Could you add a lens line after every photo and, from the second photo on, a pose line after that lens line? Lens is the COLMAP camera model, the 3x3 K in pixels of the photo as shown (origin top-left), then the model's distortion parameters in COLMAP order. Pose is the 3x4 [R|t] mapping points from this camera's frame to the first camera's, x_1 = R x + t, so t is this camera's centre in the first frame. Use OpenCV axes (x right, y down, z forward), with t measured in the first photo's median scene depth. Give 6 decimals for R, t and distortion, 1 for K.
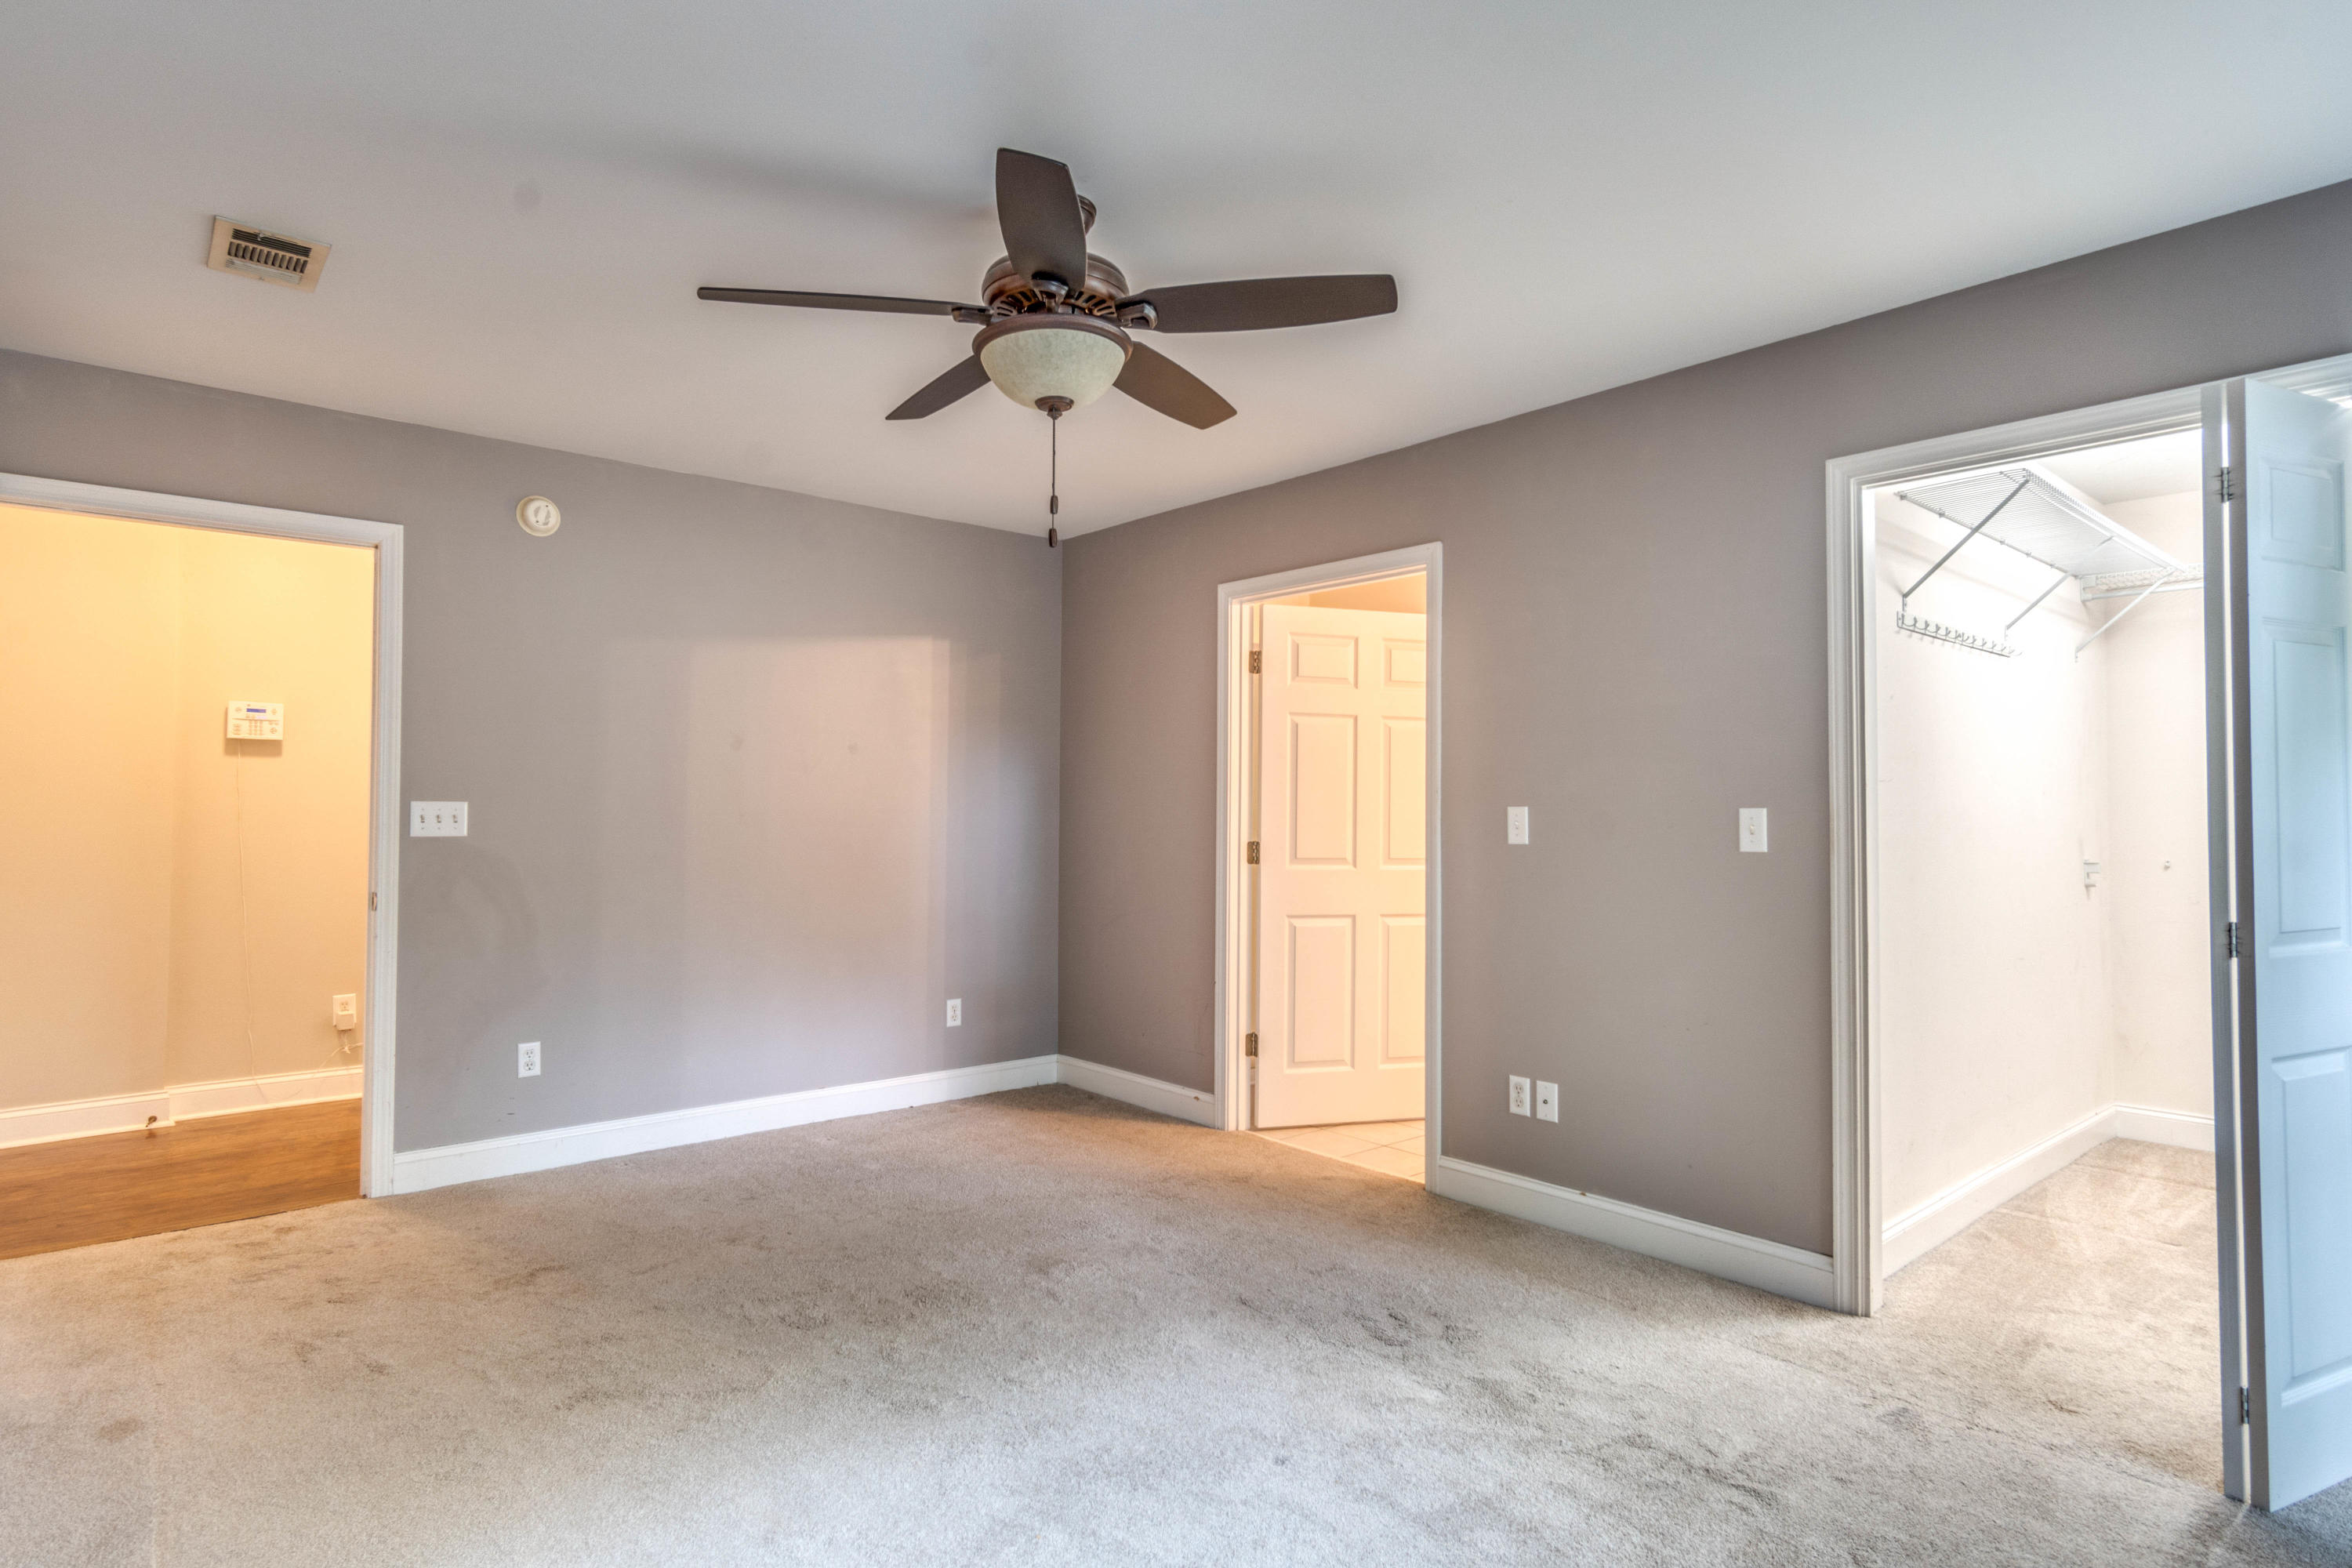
lens RADIAL K [[1242.6, 0, 1166.3], [0, 1242.6, 793.3], [0, 0, 1]] dist [0.007883, 0.001146]
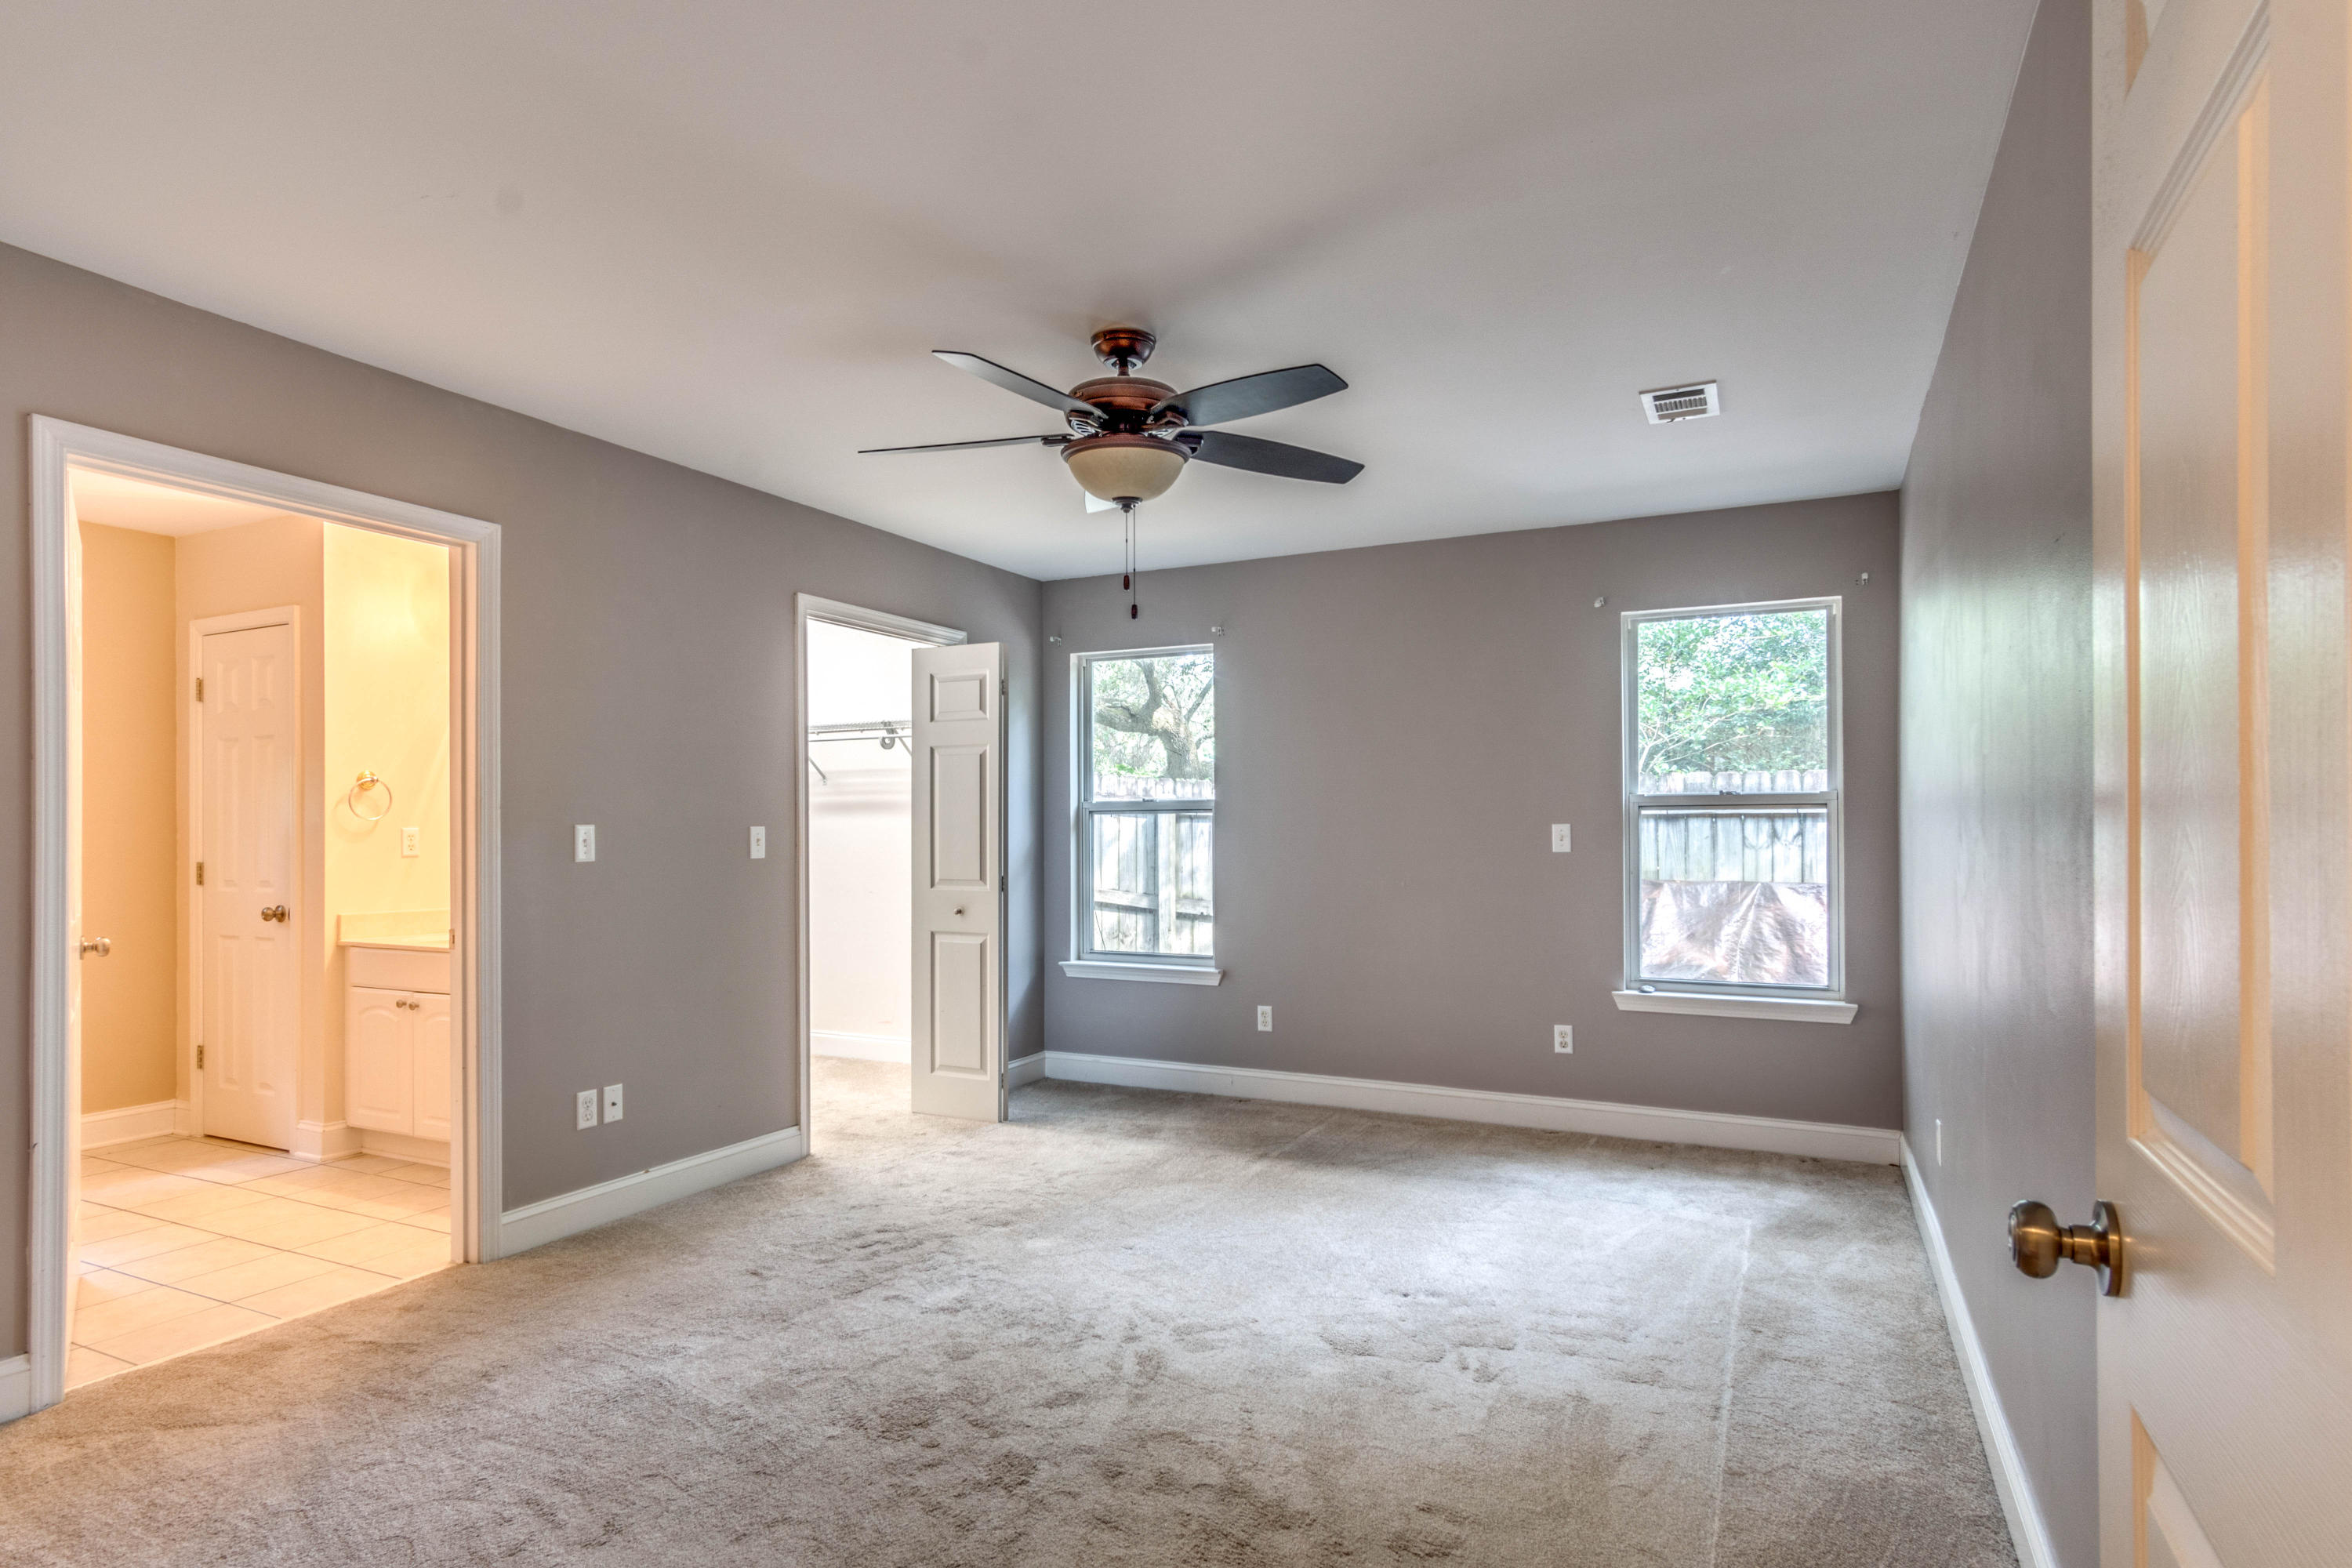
lens RADIAL K [[1242.6, 0, 1168.8], [0, 1242.6, 826.5], [0, 0, 1]] dist [0.003913, 0.001028]
pose [[-0.381151, 0.002381, 0.924510, -0.846518], [-0.010694, 0.999918, -0.006984, 0.014838], [-0.924451, -0.012548, -0.381095, 0.964713]]
